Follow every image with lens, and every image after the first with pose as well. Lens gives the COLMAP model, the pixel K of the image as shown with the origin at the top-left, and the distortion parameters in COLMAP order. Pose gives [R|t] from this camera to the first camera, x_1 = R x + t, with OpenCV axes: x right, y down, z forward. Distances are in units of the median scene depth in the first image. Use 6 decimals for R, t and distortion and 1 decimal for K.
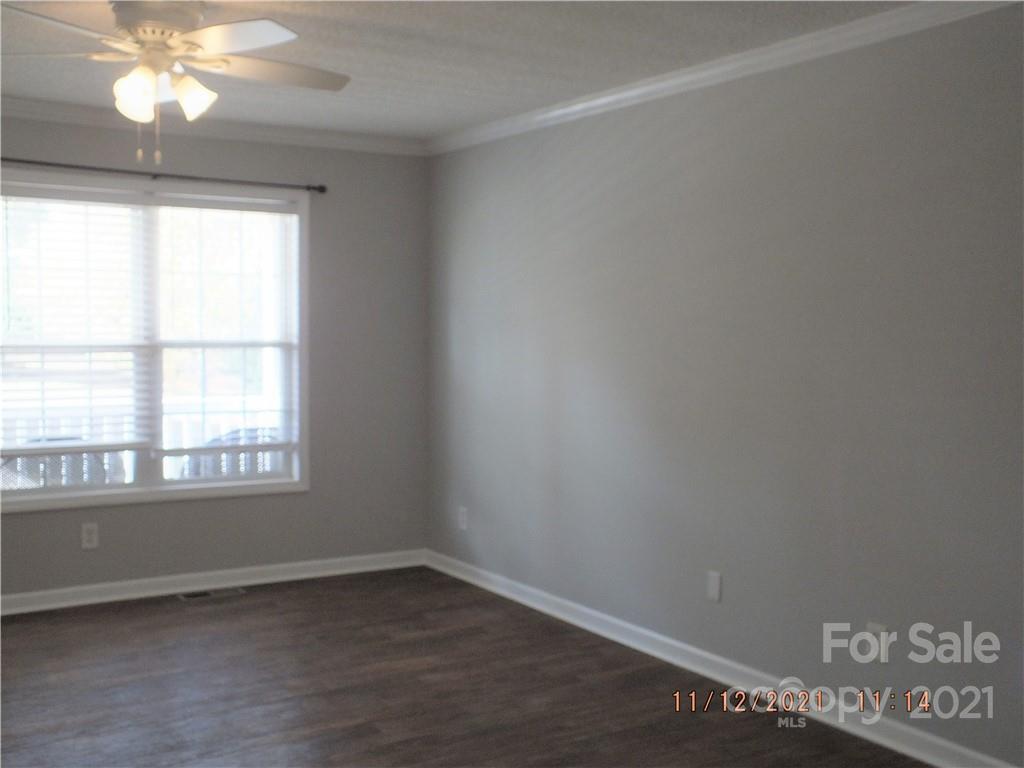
lens RADIAL K [[1093.0, 0, 455.2], [0, 1093.0, 375.4], [0, 0, 1]] dist [0.000301, 0.000000]
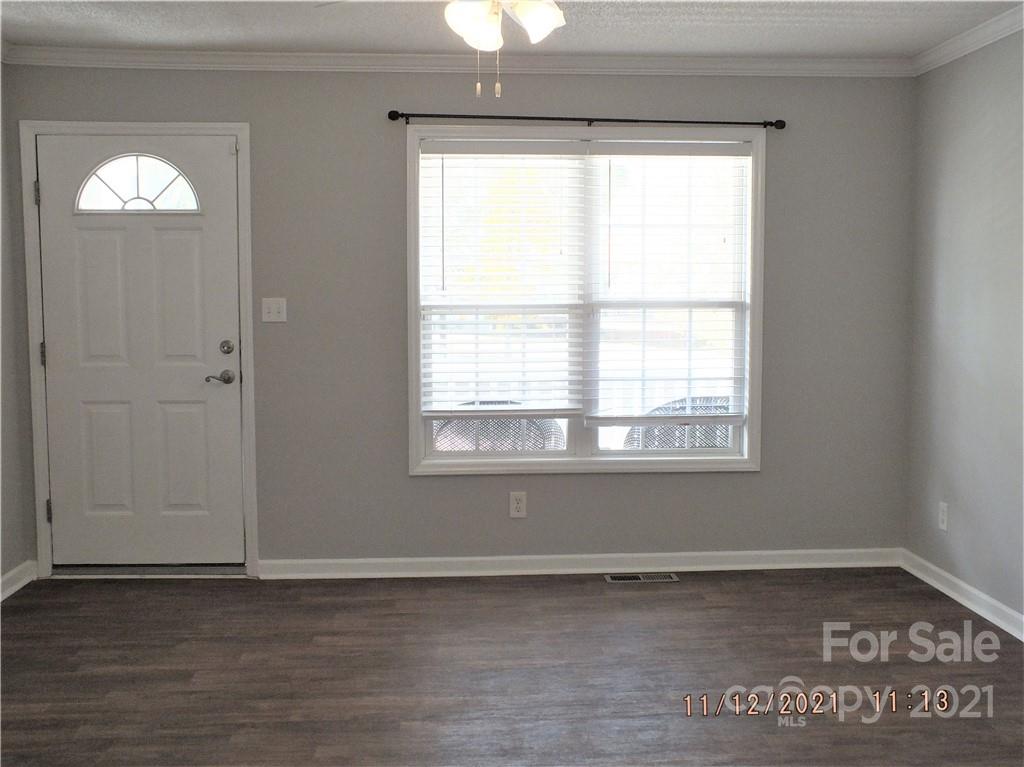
lens RADIAL K [[1106.6, 0, 470.1], [0, 1106.6, 381.3], [0, 0, 1]] dist [-0.082632, 0.000000]
pose [[0.882693, 0.026386, -0.469208, 0.077432], [-0.008796, 0.999175, 0.039642, 0.000669], [0.469867, -0.030865, 0.882198, 0.122350]]
